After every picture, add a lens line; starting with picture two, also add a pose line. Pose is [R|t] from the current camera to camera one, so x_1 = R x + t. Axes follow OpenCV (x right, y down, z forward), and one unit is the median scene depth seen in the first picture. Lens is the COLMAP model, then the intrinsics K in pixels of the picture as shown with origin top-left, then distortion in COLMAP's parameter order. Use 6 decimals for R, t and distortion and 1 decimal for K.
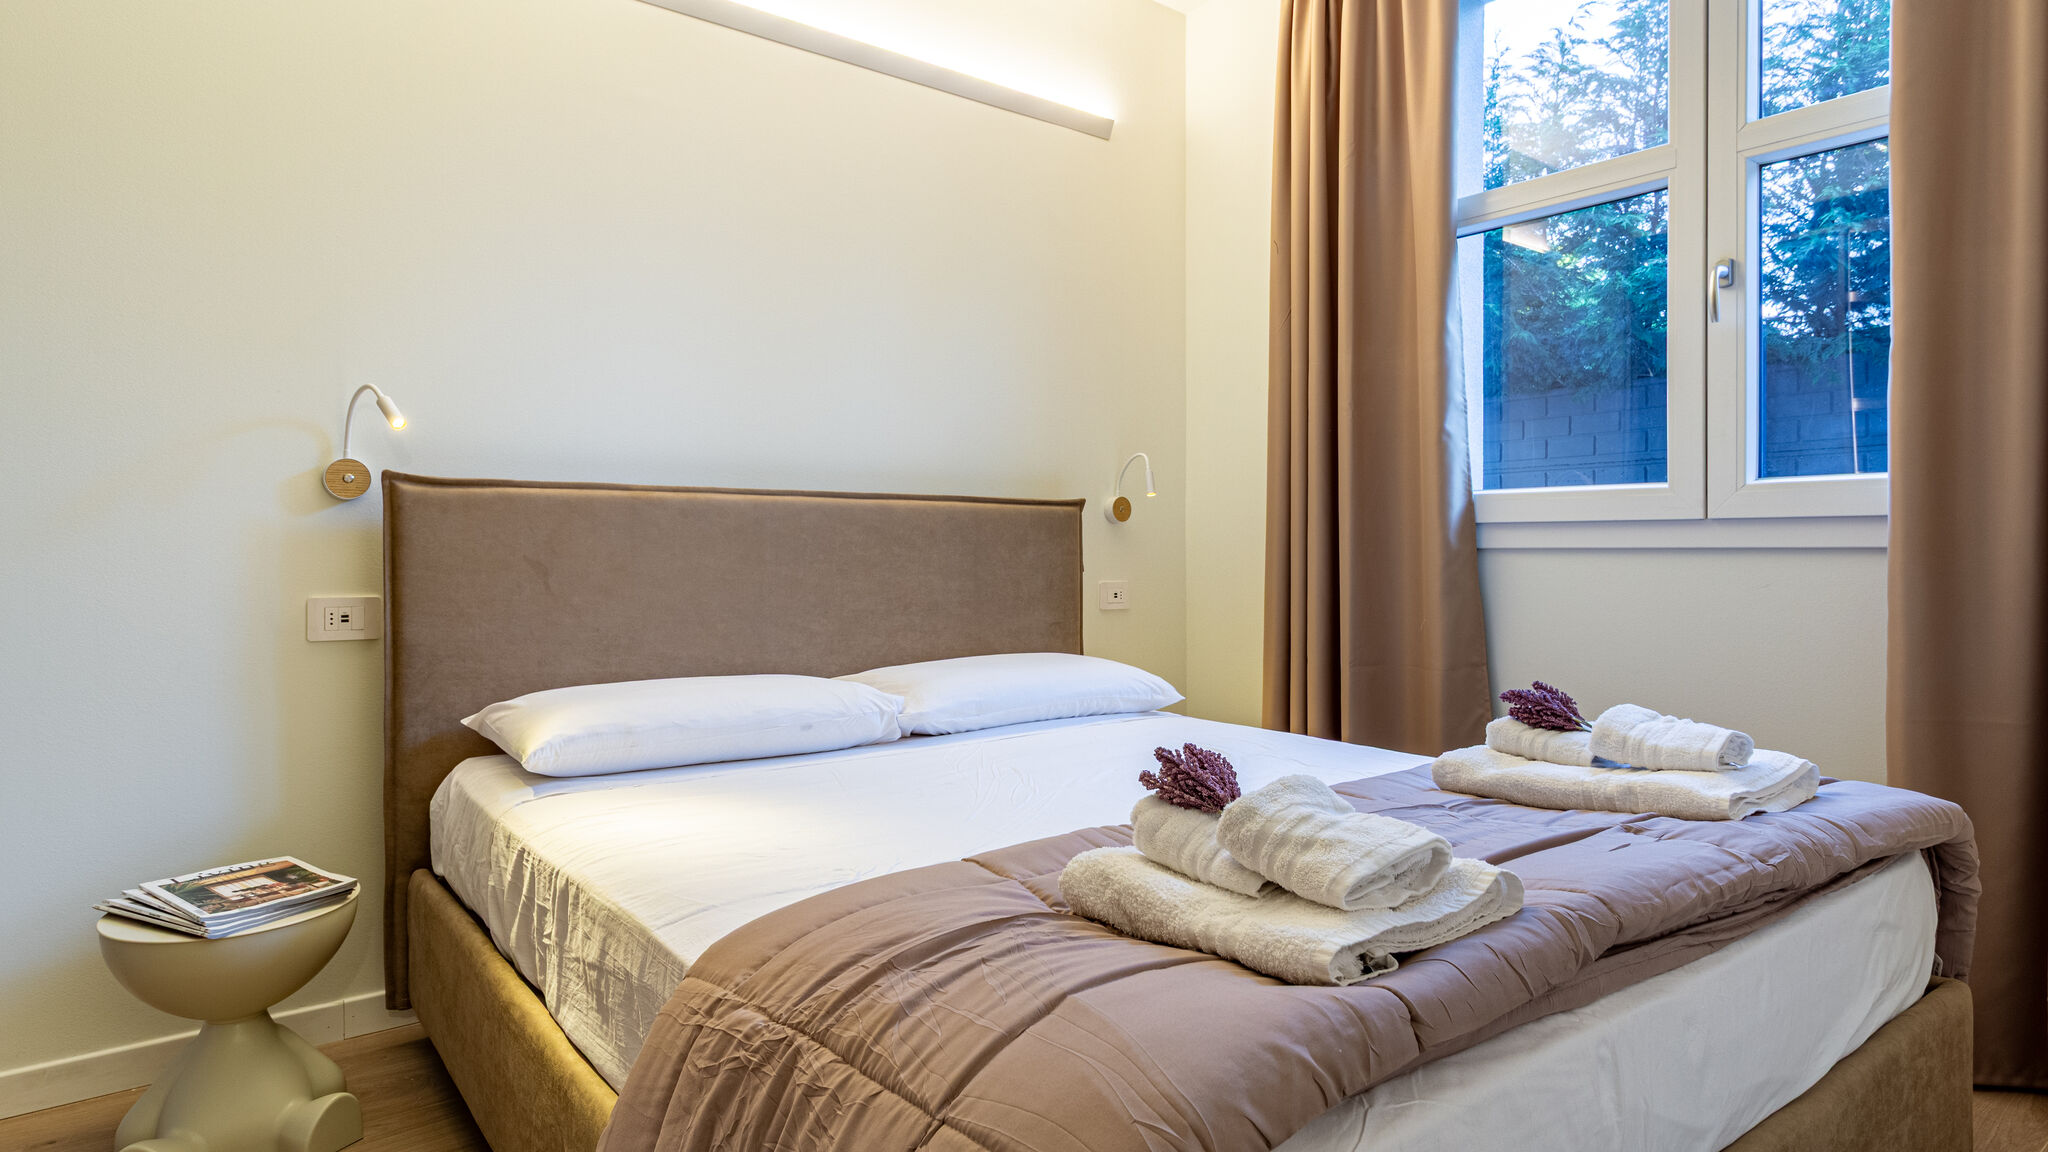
lens RADIAL K [[1145.3, 0, 1023.6], [0, 1145.3, 567.3], [0, 0, 1]] dist [0.002339, 0.001141]
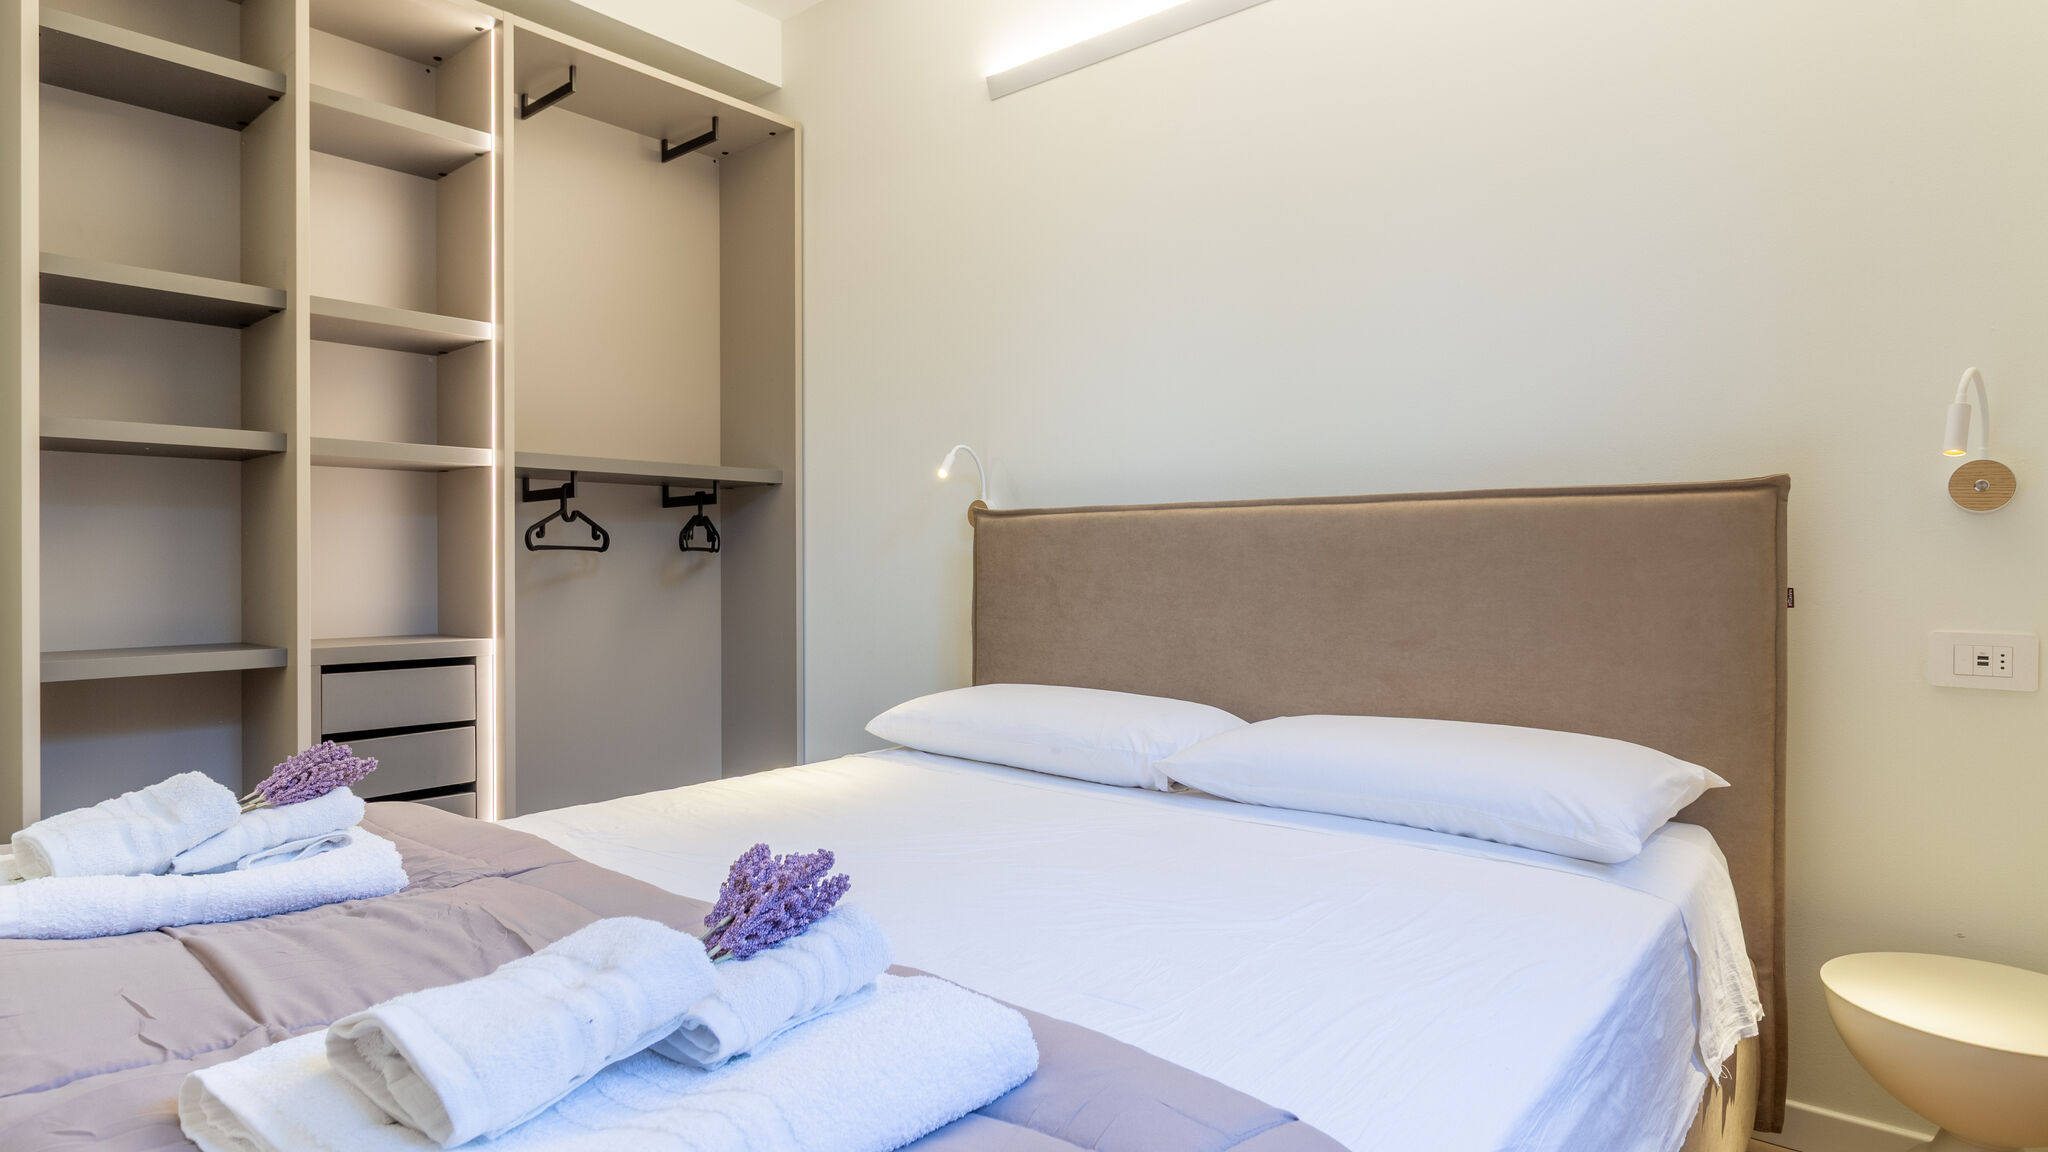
lens RADIAL K [[1145.3, 0, 1022.6], [0, 1145.3, 570.9], [0, 0, 1]] dist [0.002339, 0.001141]
pose [[0.212707, 0.010349, -0.977061, 0.659389], [-0.010504, 0.999910, 0.008304, -0.018515], [0.977059, 0.008496, 0.212797, 0.665998]]
